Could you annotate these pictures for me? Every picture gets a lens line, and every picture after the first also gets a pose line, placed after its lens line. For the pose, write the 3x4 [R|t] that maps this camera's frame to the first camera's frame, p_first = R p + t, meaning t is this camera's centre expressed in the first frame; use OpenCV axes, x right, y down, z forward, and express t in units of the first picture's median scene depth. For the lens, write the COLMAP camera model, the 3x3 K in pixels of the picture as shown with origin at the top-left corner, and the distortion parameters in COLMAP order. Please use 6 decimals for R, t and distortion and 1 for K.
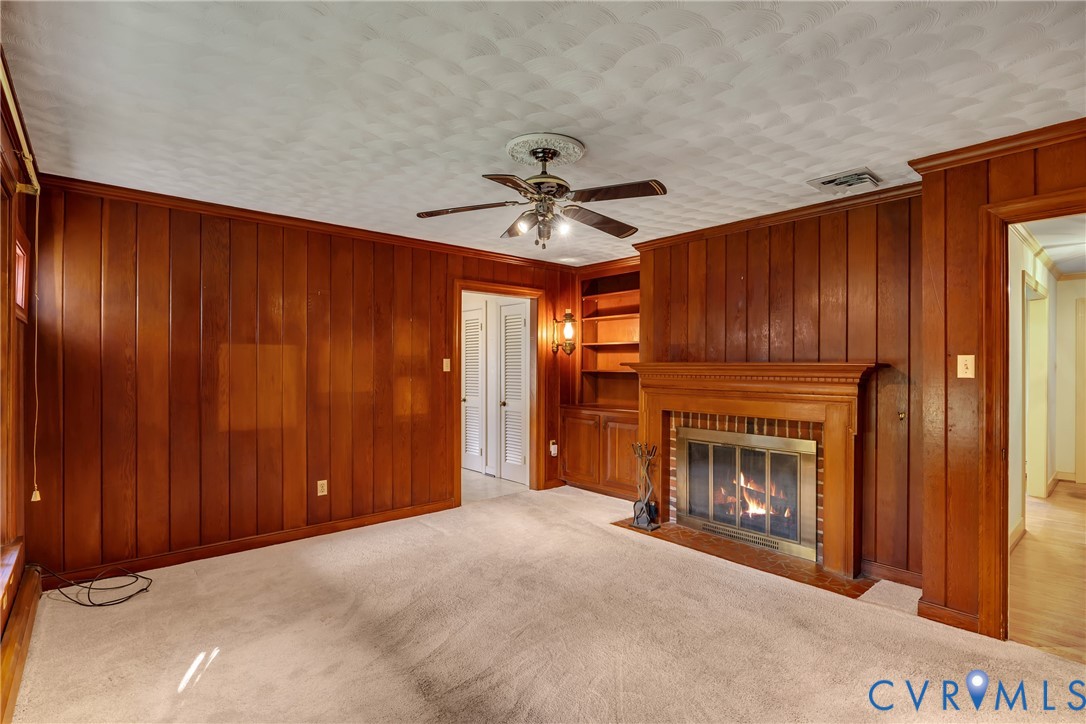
lens RADIAL K [[539.1, 0, 546.5], [0, 539.1, 362.1], [0, 0, 1]] dist [-0.009479, 0.001686]
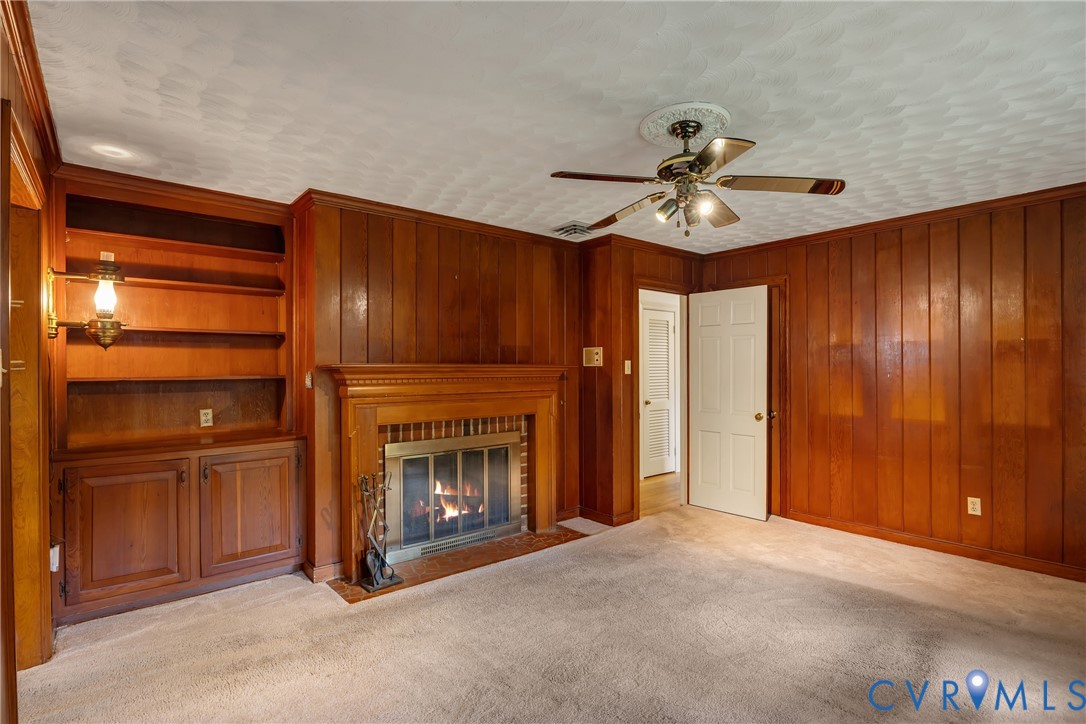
lens RADIAL K [[539.1, 0, 546.9], [0, 539.1, 367.1], [0, 0, 1]] dist [-0.009479, 0.001686]
pose [[-0.002649, -0.000520, 0.999996, -0.601790], [-0.002629, 0.999996, 0.000513, 0.004933], [-0.999993, -0.002627, -0.002650, 0.828519]]
